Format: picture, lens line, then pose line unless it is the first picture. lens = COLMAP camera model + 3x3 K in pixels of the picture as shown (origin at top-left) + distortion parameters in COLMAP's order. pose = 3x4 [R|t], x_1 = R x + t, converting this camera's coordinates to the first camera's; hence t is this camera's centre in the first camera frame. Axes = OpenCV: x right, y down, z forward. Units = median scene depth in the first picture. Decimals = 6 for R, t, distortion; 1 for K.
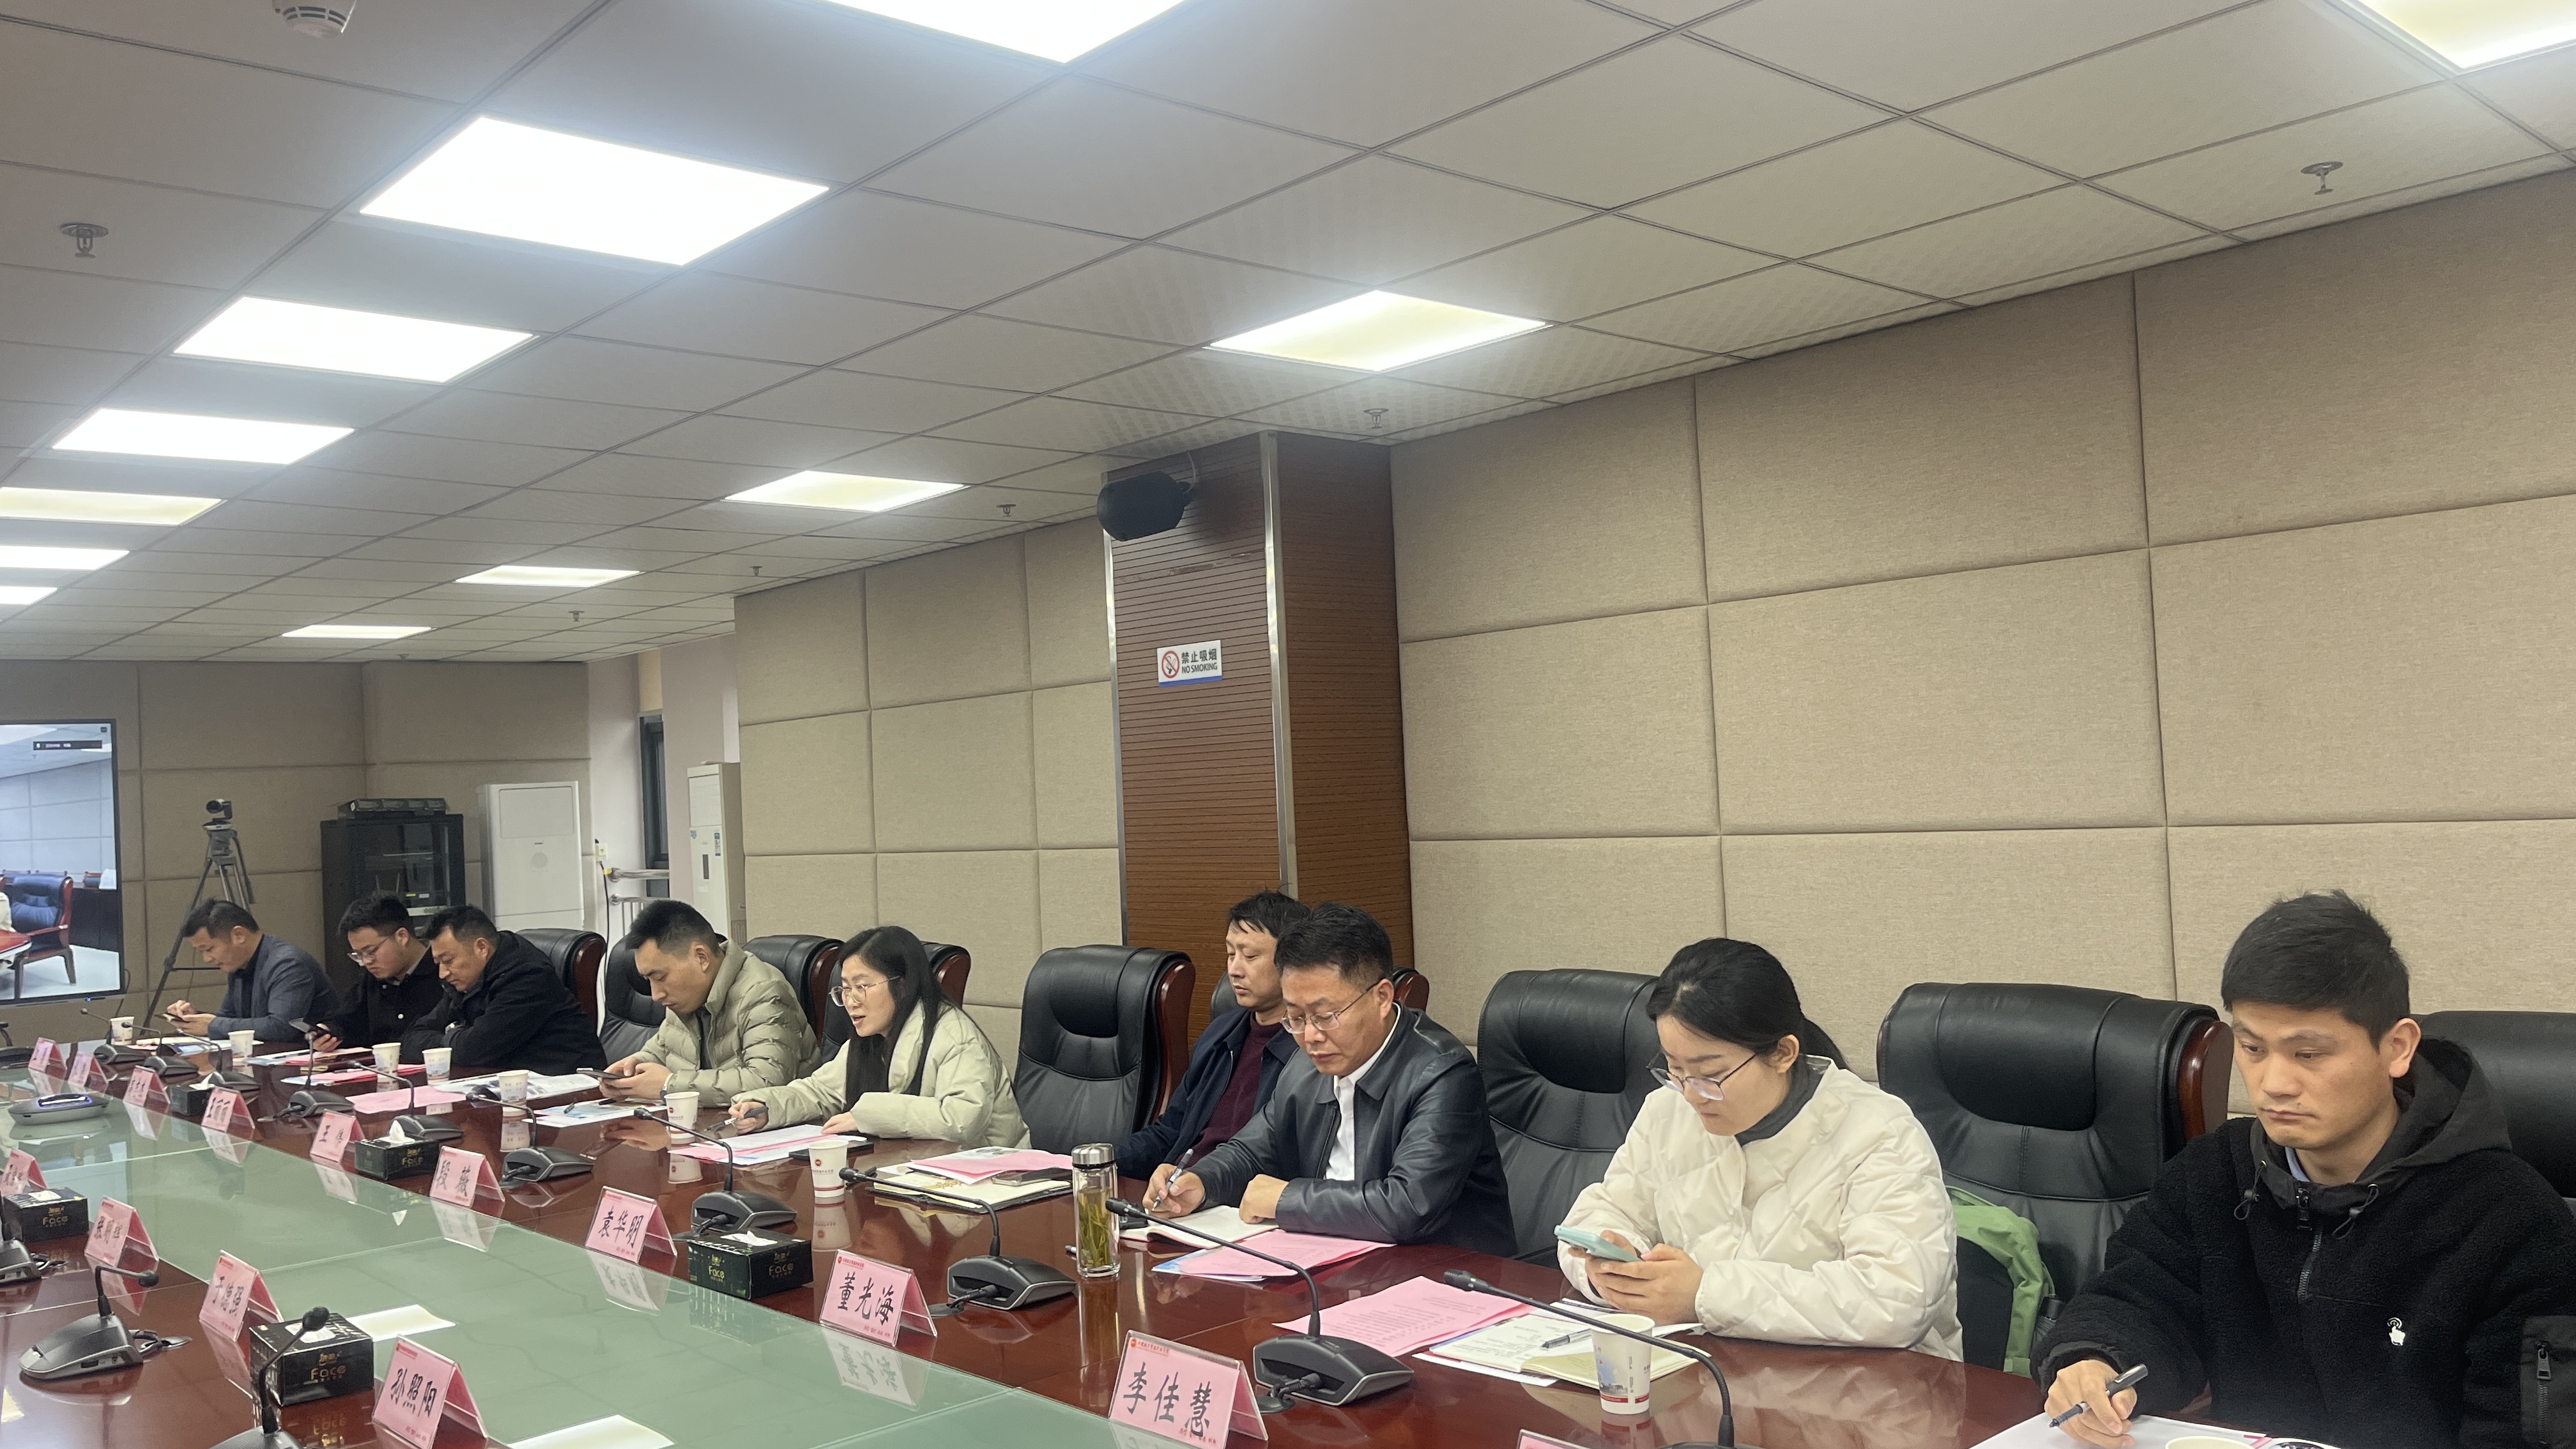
lens RADIAL K [[1907.8, 0, 1288.0], [0, 1907.8, 724.5], [0, 0, 1]] dist [0.086709, -0.114986]
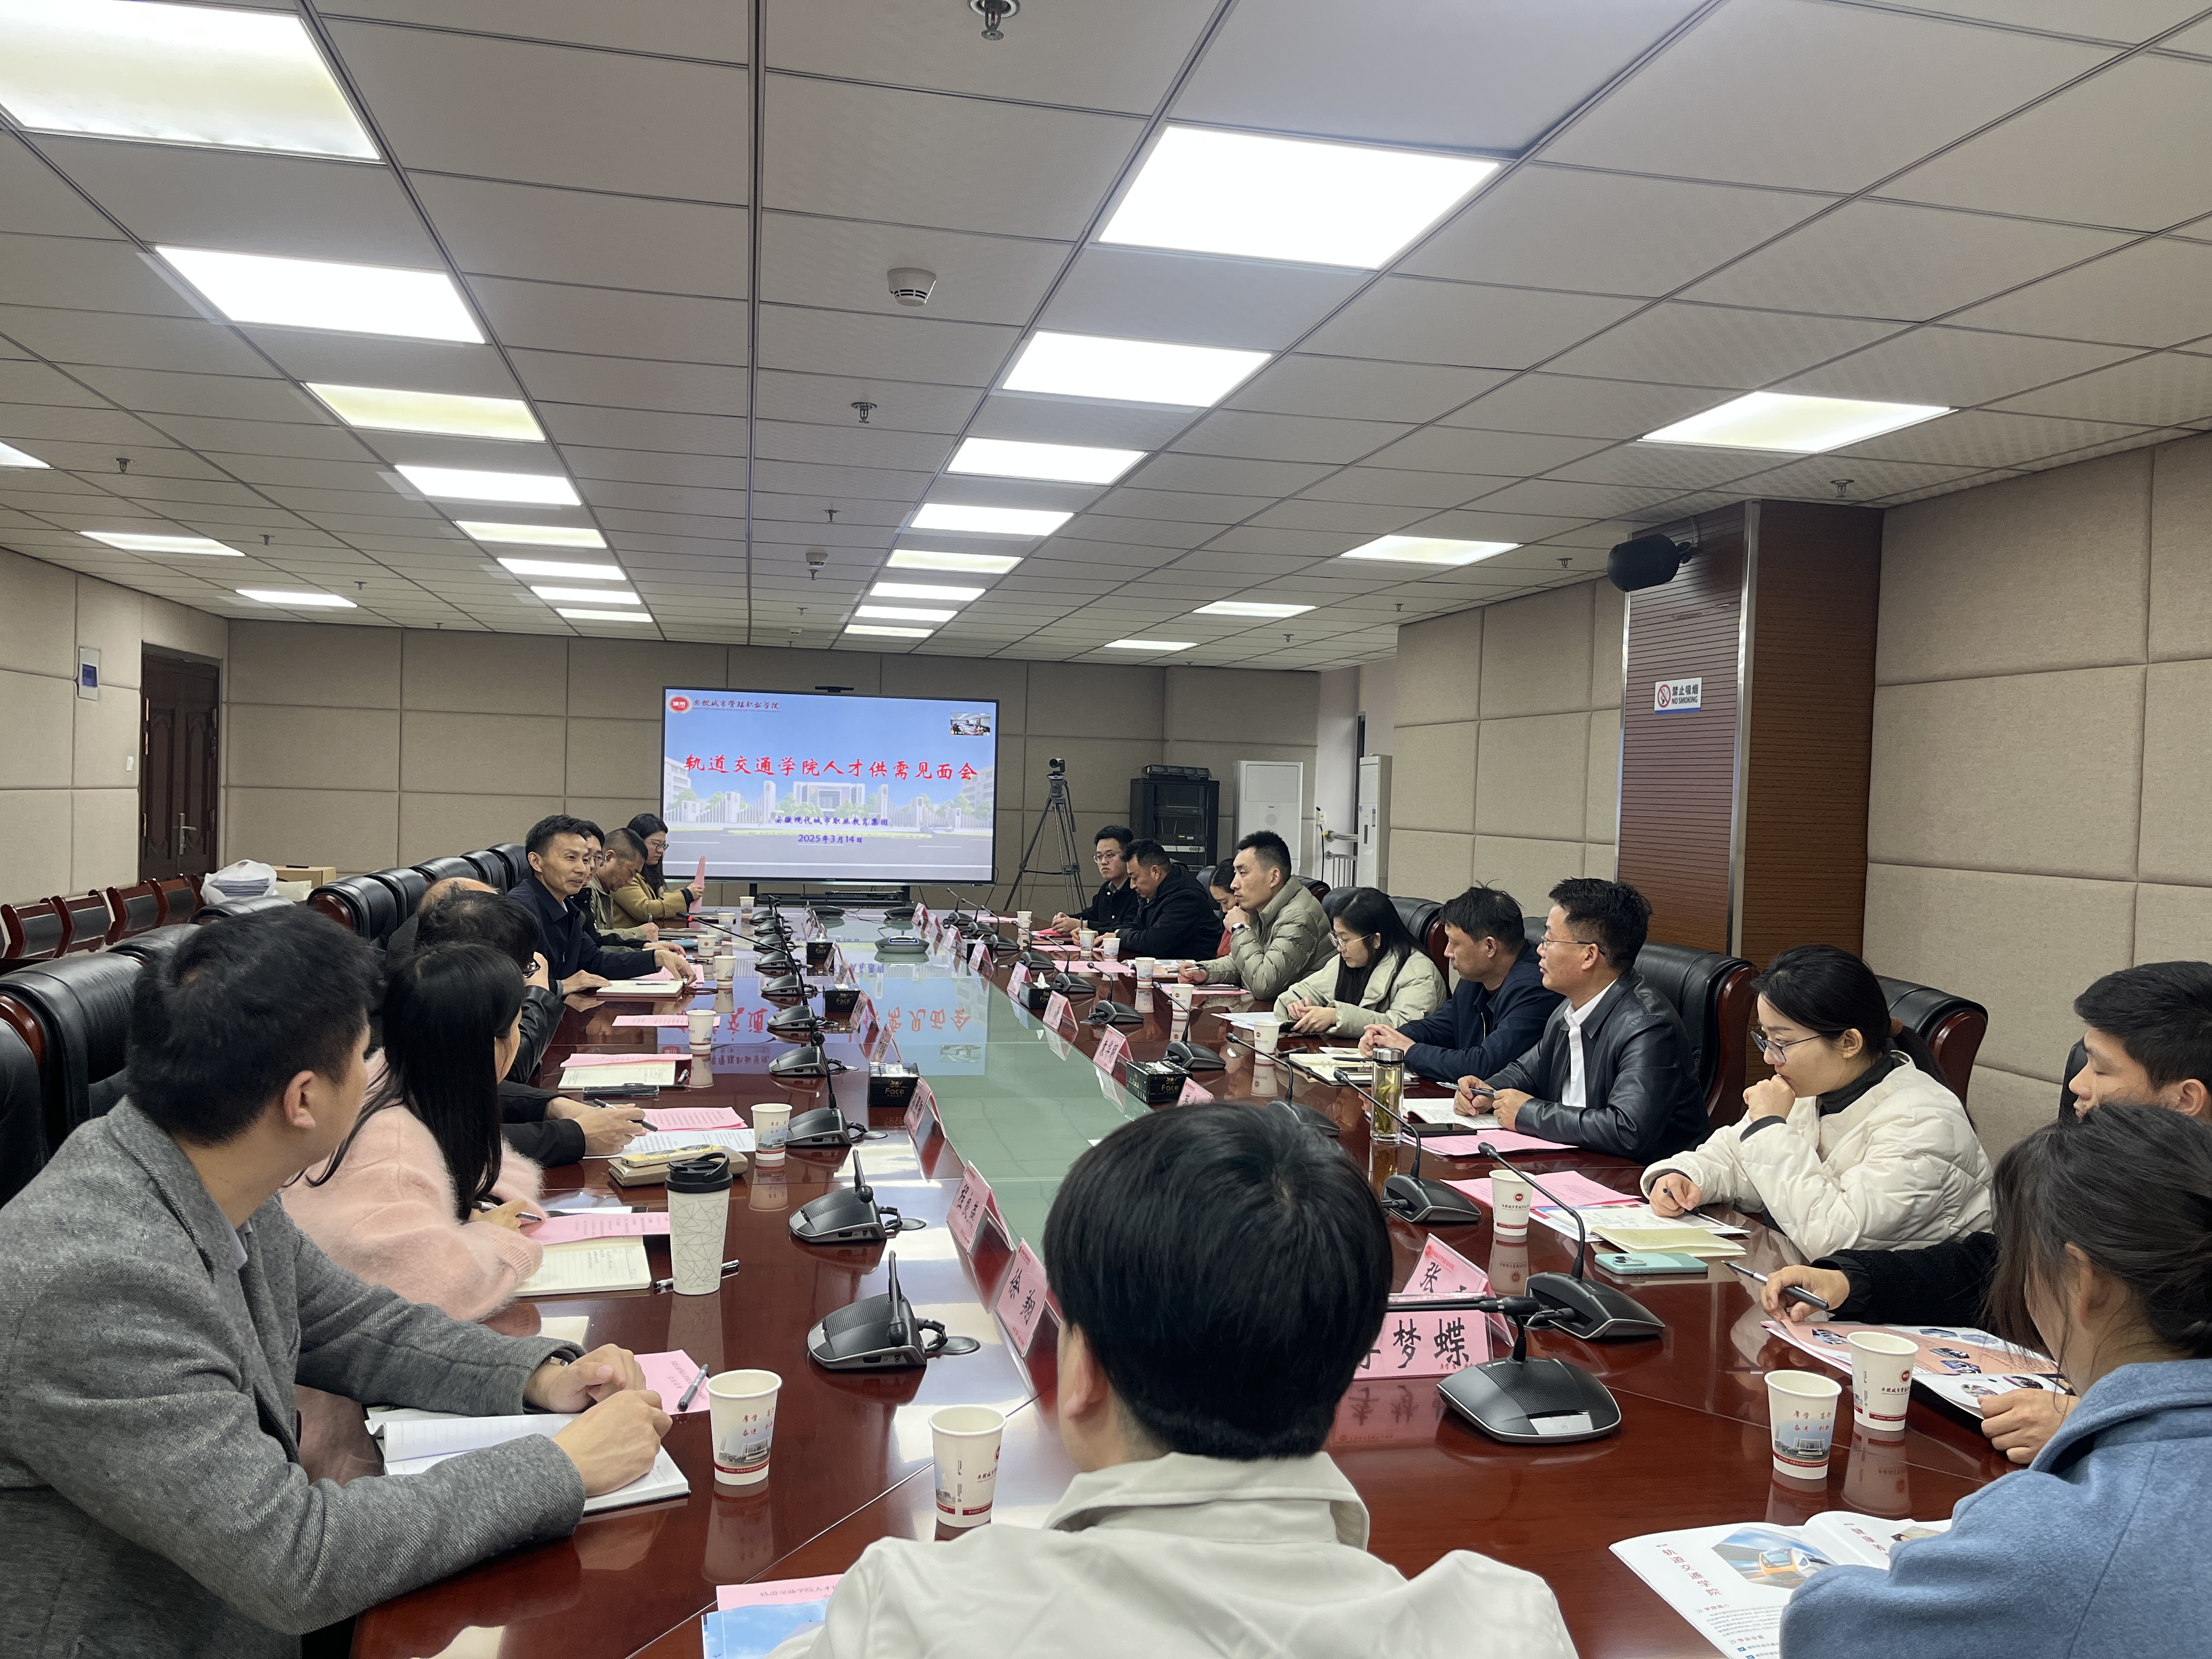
lens RADIAL K [[1664.9, 0, 1106.0], [0, 1664.9, 829.5], [0, 0, 1]] dist [-0.002751, -0.006960]
pose [[0.854569, 0.086331, -0.512113, 0.188223], [-0.054046, 0.995516, 0.077635, -0.010820], [0.516519, -0.038667, 0.855402, -0.076115]]
